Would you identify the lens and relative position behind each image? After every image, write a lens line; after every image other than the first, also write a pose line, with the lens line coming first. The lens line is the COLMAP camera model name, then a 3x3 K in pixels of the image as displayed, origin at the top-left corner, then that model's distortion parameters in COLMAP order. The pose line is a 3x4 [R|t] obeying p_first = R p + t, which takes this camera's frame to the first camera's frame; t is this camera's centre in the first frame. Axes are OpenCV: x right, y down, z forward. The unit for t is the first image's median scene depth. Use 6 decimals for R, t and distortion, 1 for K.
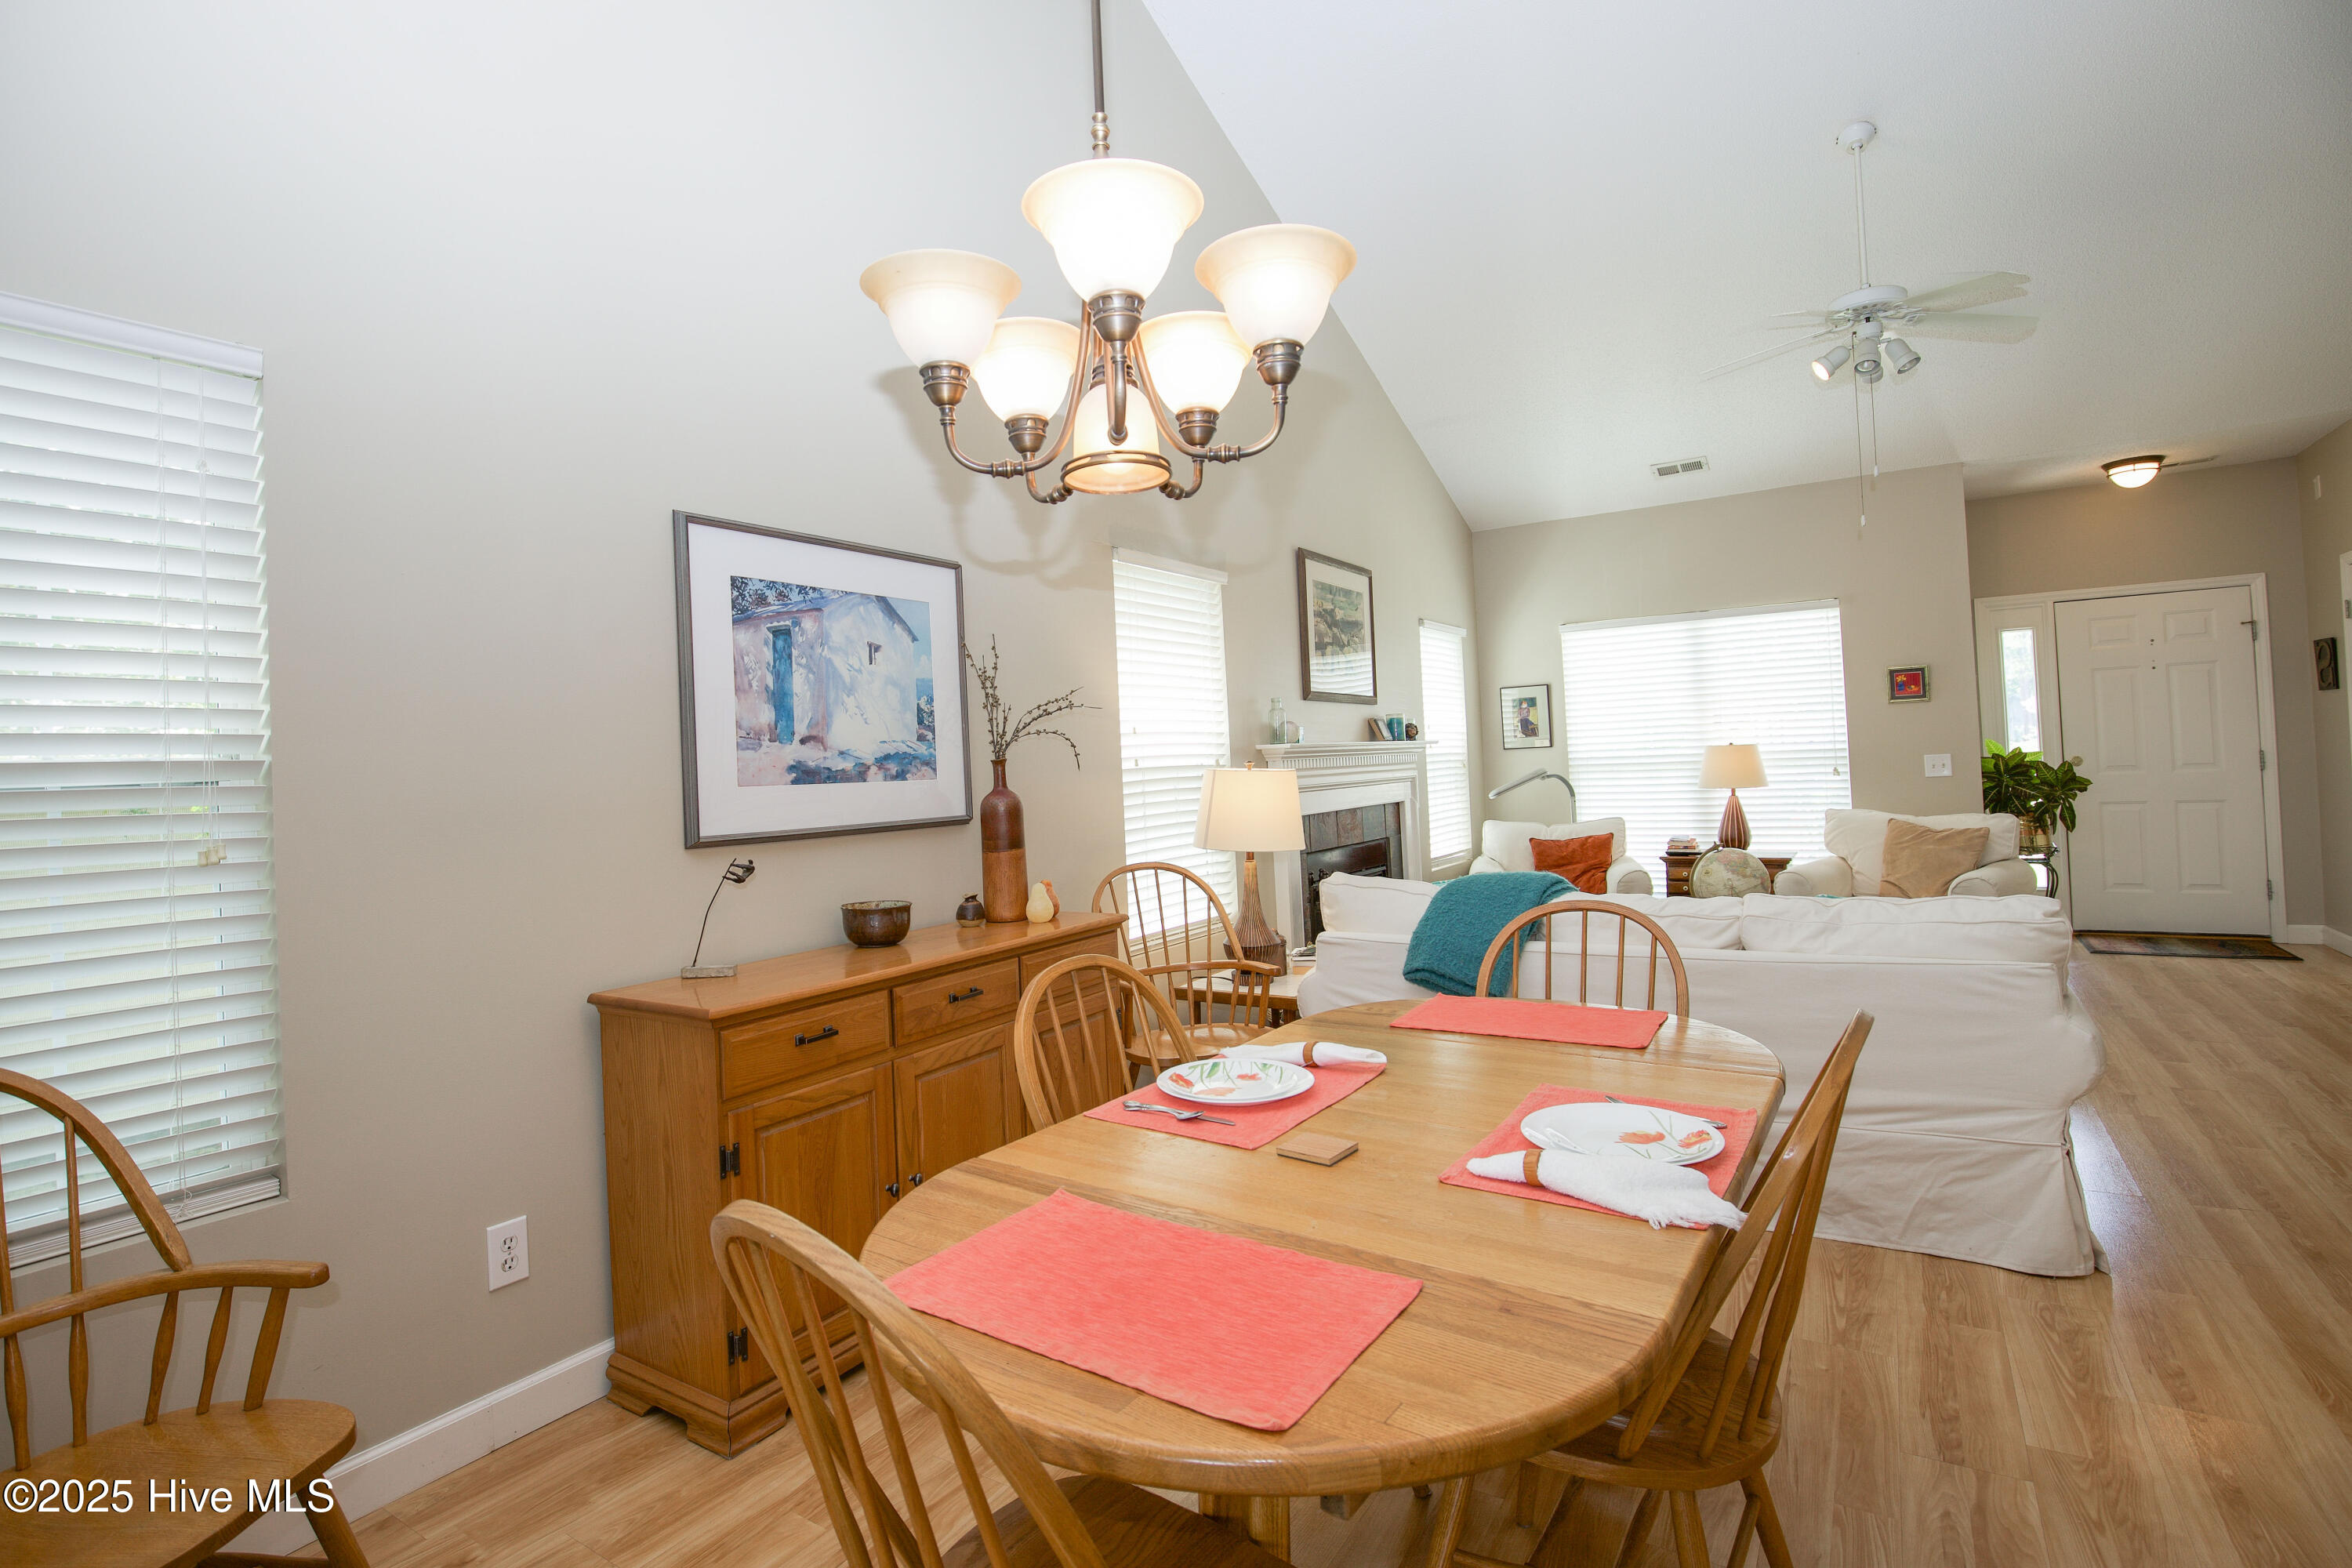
lens RADIAL K [[1165.0, 0, 1151.4], [0, 1165.0, 755.6], [0, 0, 1]] dist [-0.003411, 0.000206]
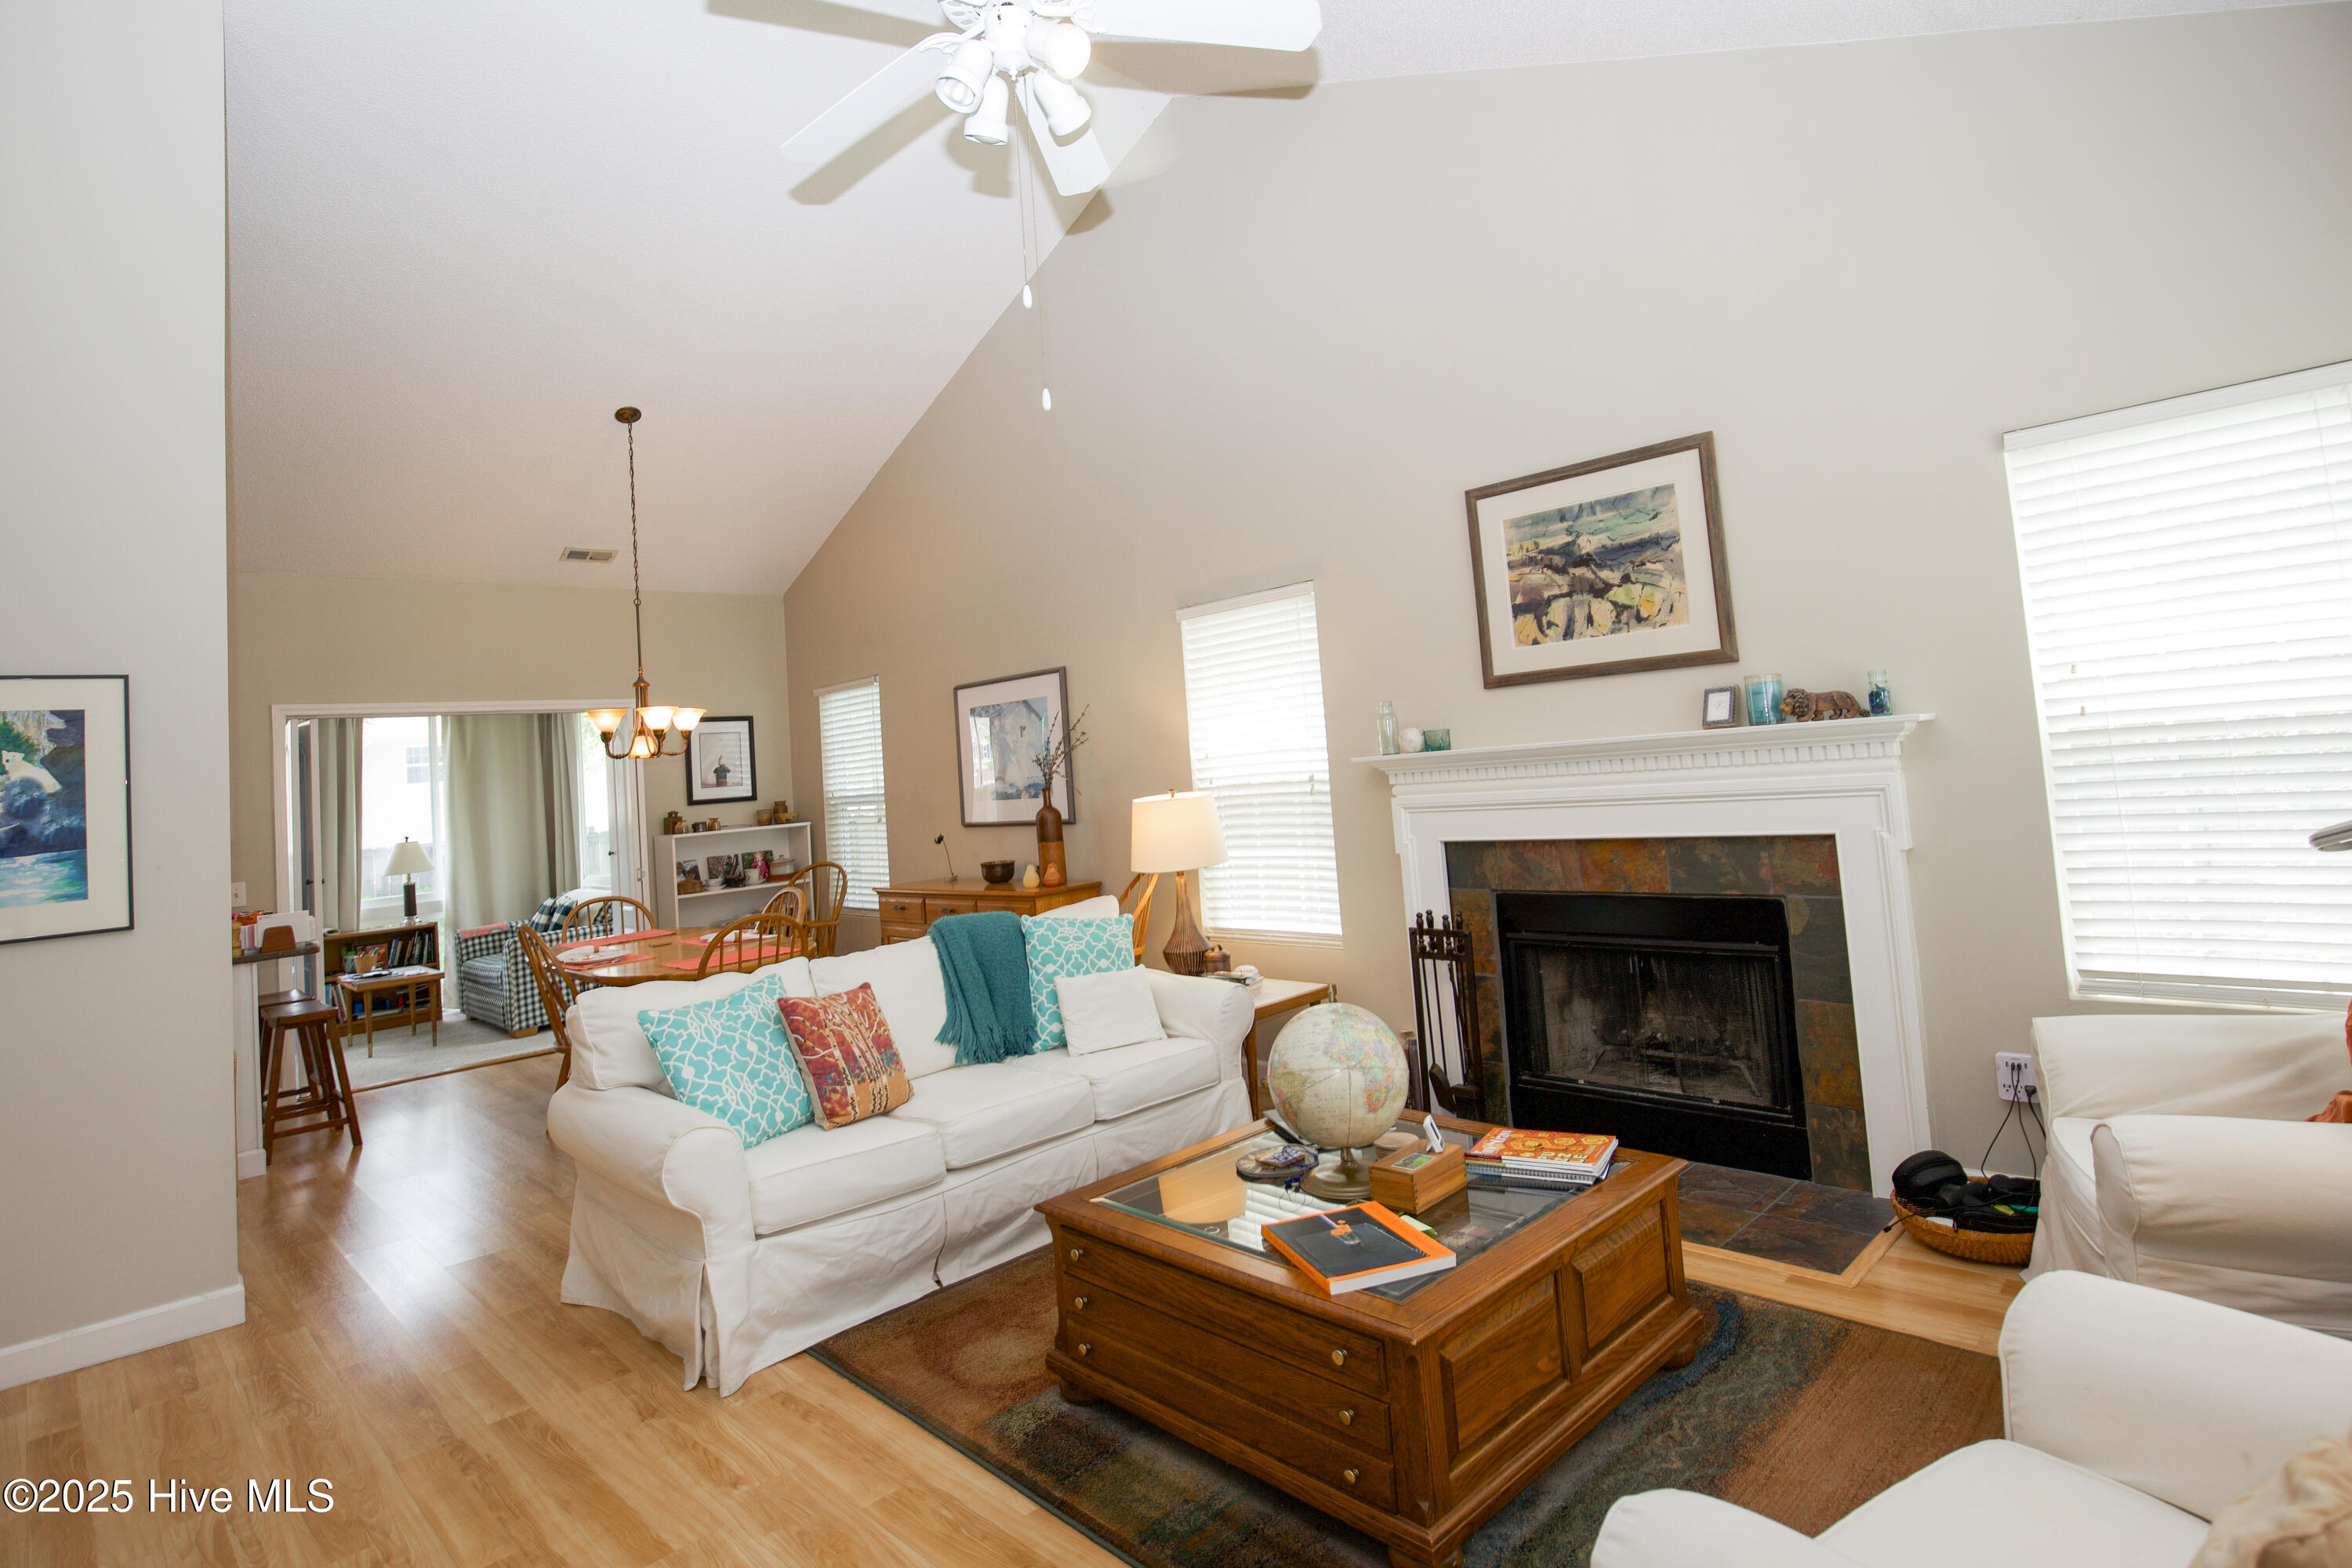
lens RADIAL K [[1165.0, 0, 1151.4], [0, 1165.0, 755.6], [0, 0, 1]] dist [-0.003411, 0.000206]
pose [[-0.229758, 0.054933, -0.971696, 1.533437], [0.098024, 0.994635, 0.033052, -0.089056], [0.968299, -0.087655, -0.233910, 1.615711]]
